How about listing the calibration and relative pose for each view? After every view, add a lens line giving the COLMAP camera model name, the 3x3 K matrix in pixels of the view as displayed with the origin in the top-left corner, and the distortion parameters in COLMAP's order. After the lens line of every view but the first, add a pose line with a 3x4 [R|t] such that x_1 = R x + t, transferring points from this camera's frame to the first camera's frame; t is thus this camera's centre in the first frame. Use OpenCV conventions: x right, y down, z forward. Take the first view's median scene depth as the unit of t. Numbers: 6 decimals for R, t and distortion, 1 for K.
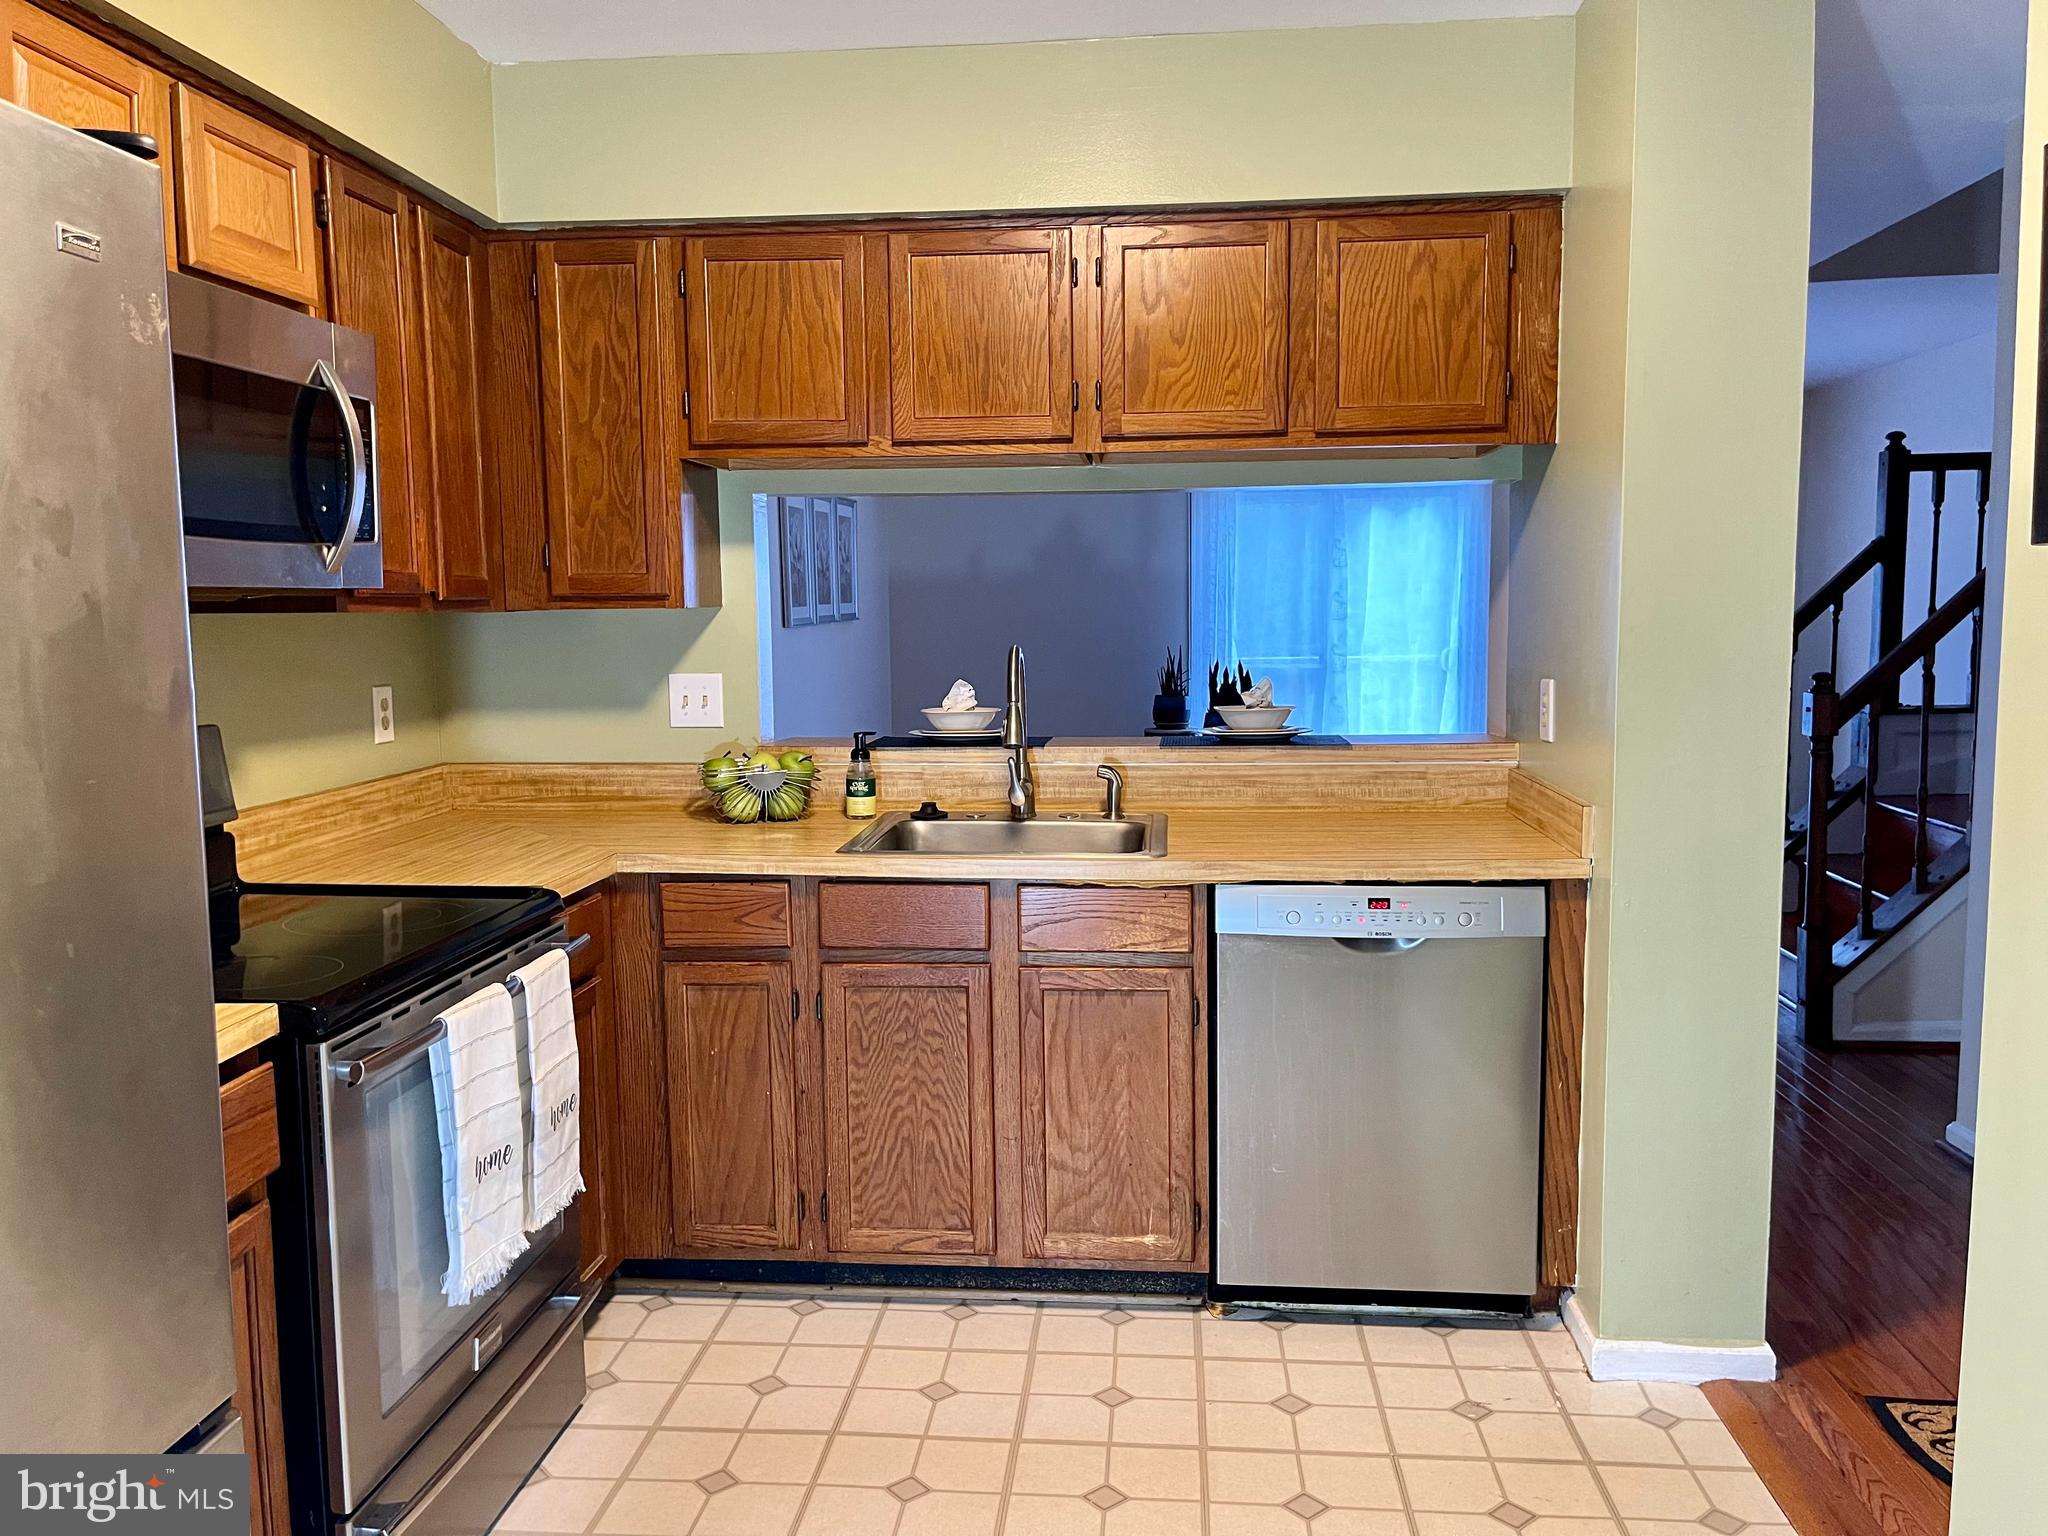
lens RADIAL K [[1559.2, 0, 1019.4], [0, 1559.2, 764.0], [0, 0, 1]] dist [0.058652, -0.049869]
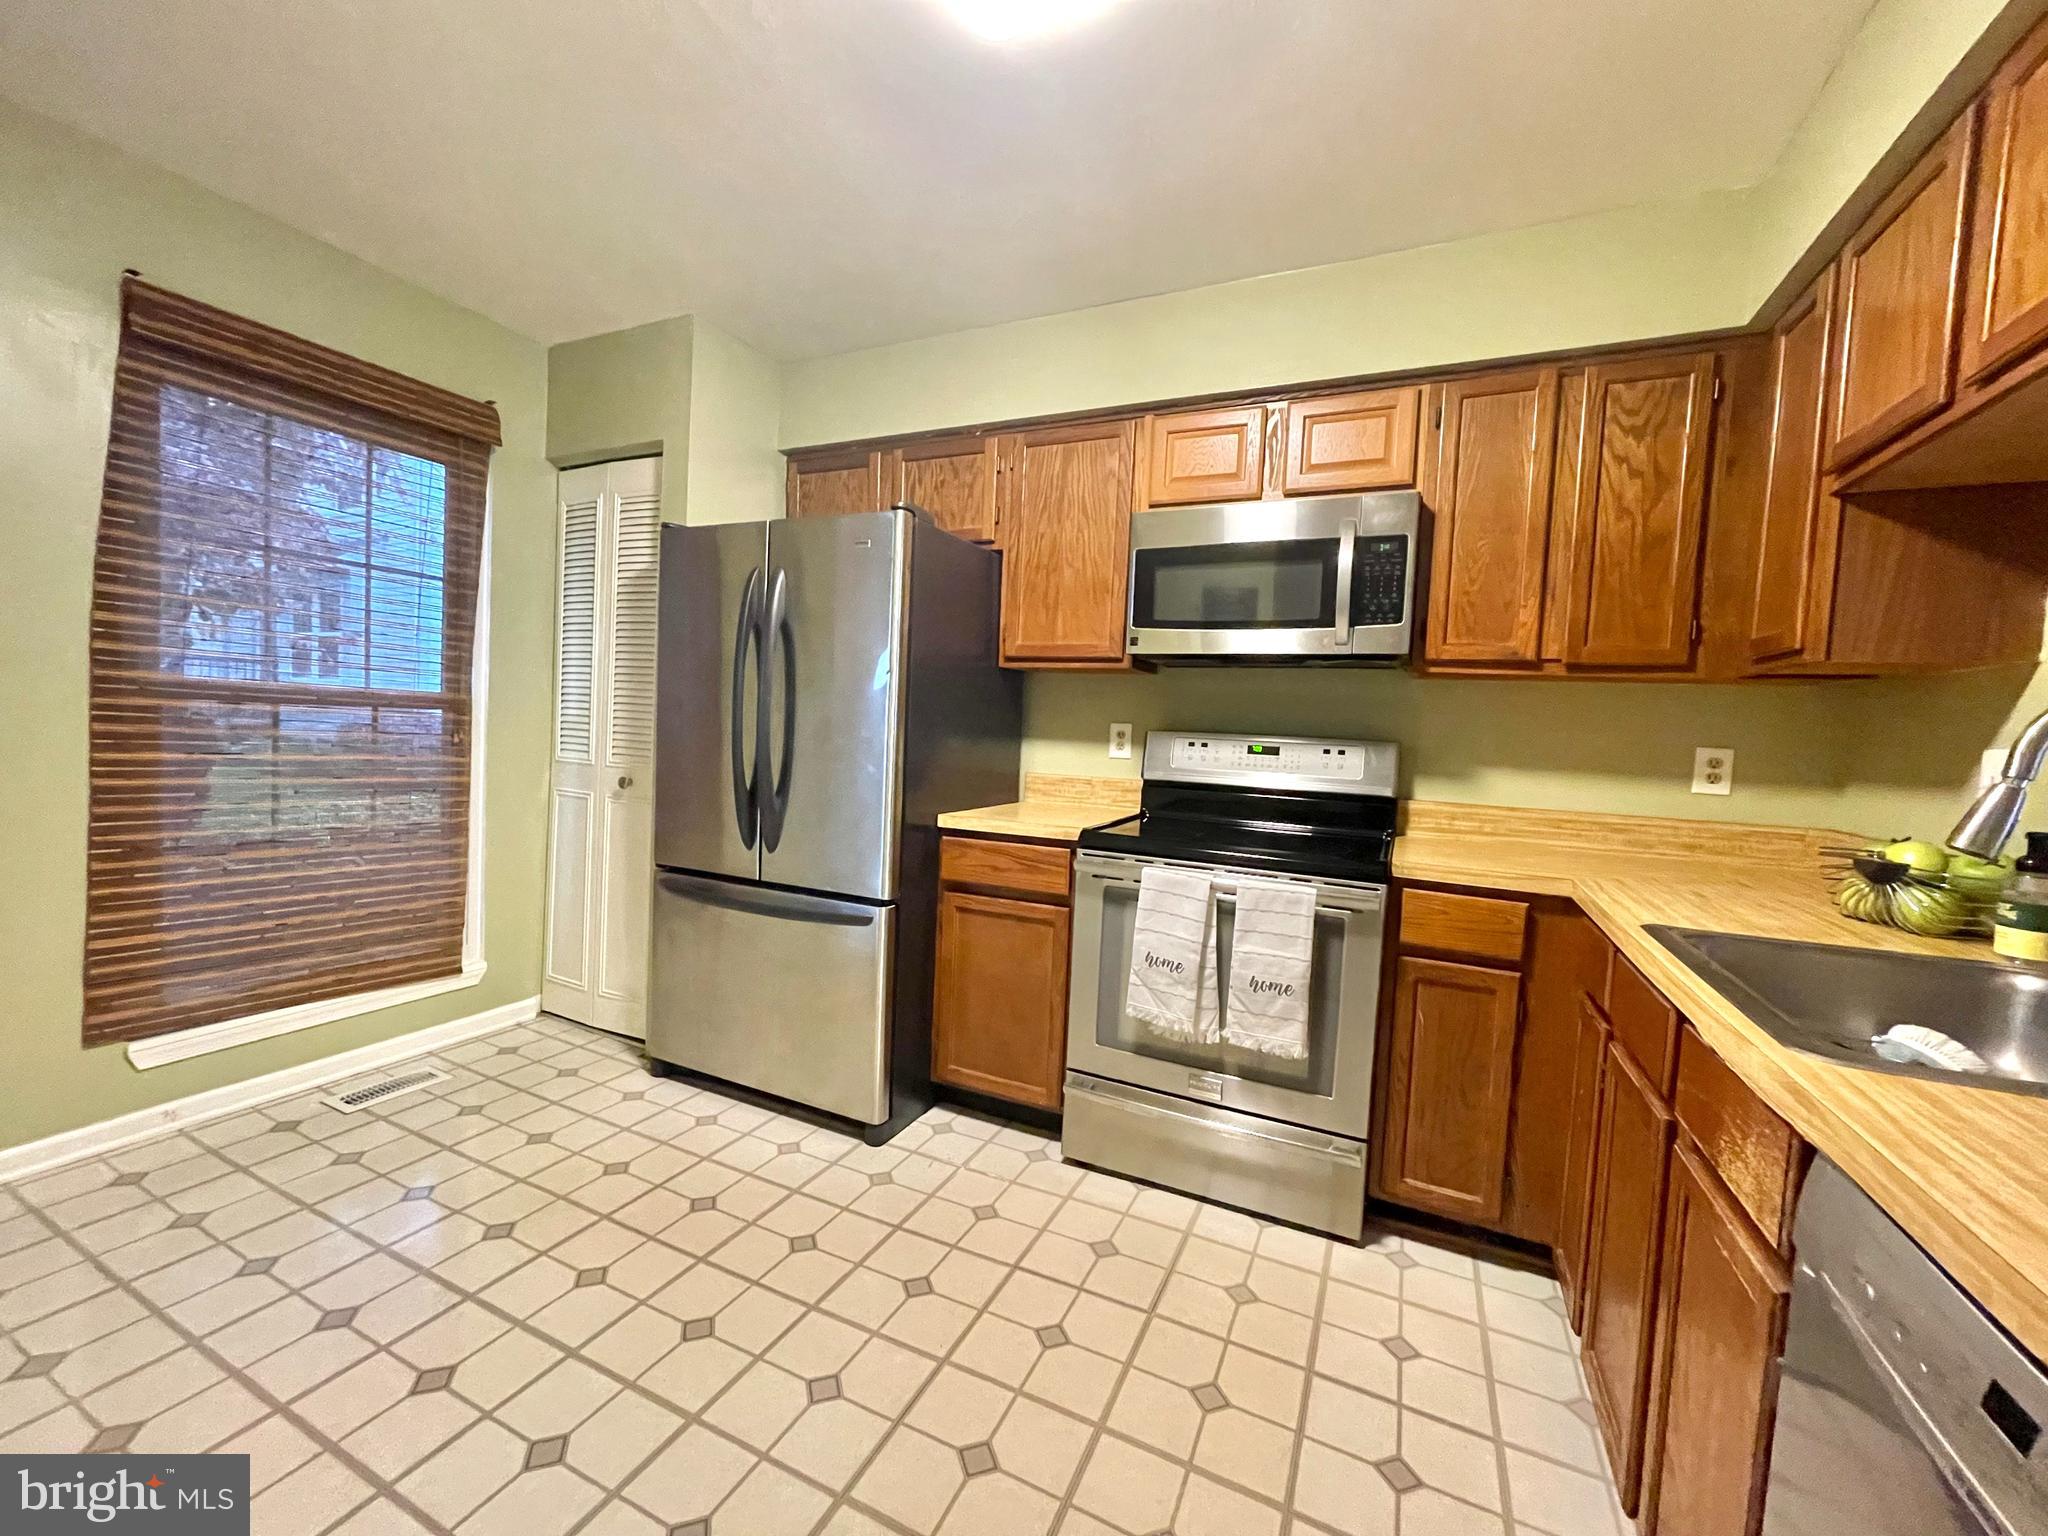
lens RADIAL K [[828.3, 0, 1014.1], [0, 828.3, 769.9], [0, 0, 1]] dist [-0.003670, 0.002198]
pose [[-0.351233, 0.050209, -0.934941, 0.429268], [-0.137799, 0.984915, 0.104660, -0.028097], [0.926092, 0.165594, -0.339015, 0.814529]]
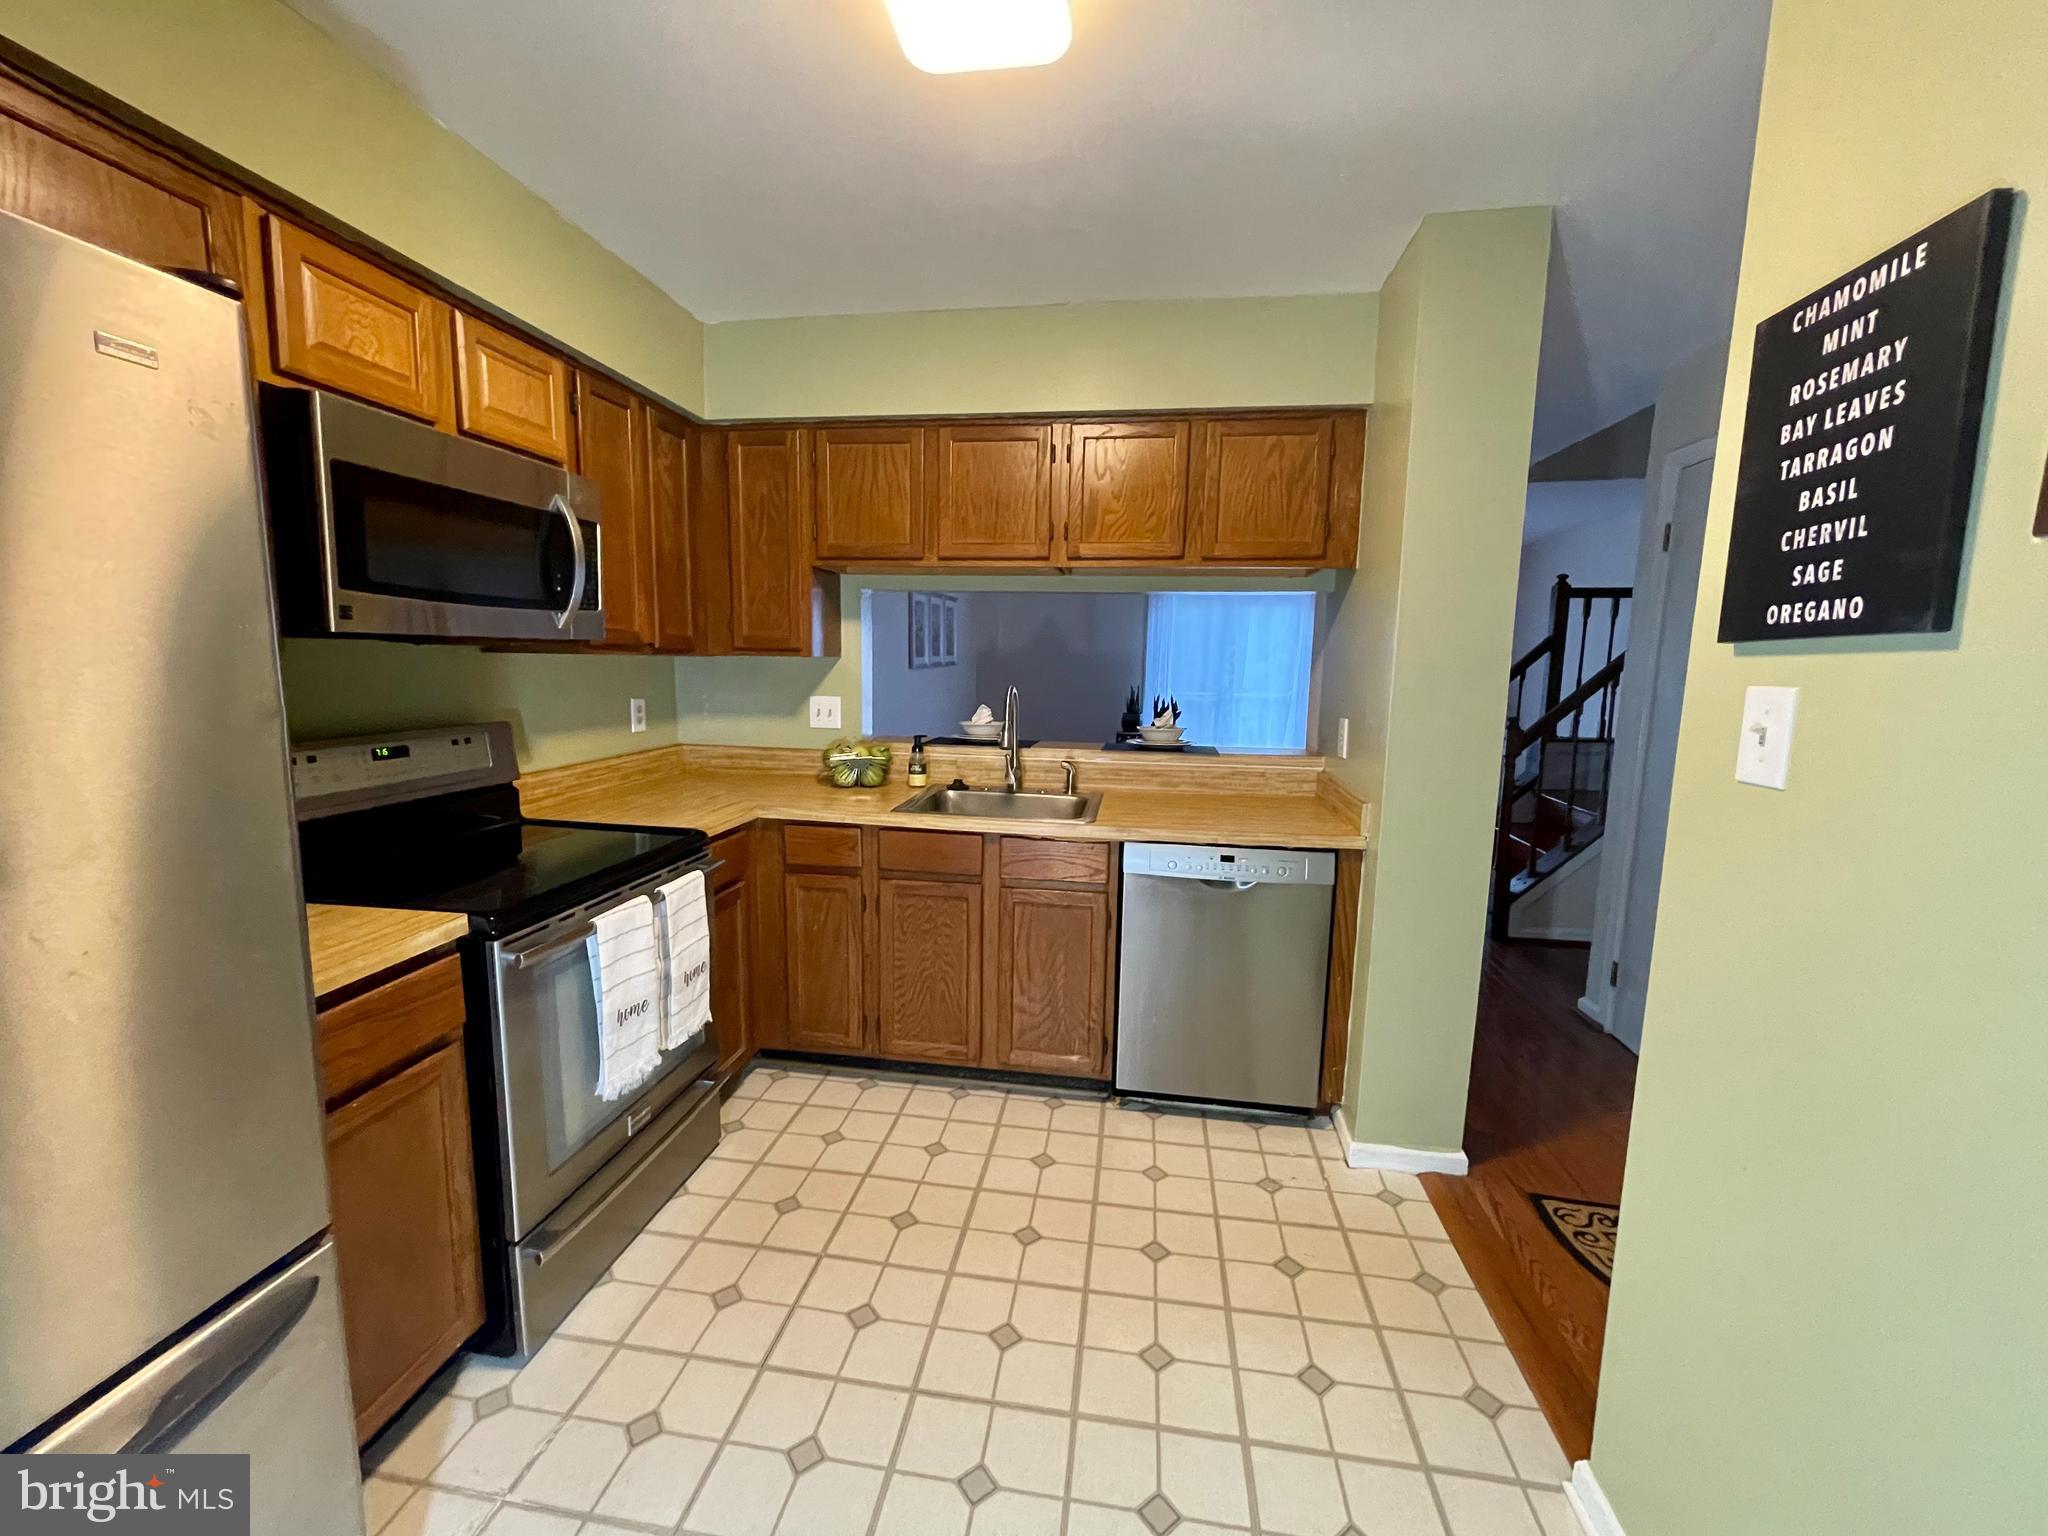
lens RADIAL K [[828.3, 0, 1010.5], [0, 828.3, 766.9], [0, 0, 1]] dist [-0.003670, 0.002198]
pose [[0.997450, 0.038022, -0.060393, 0.056652], [-0.036265, 0.998894, 0.029936, -0.019402], [0.061465, -0.027669, 0.997726, 0.154579]]
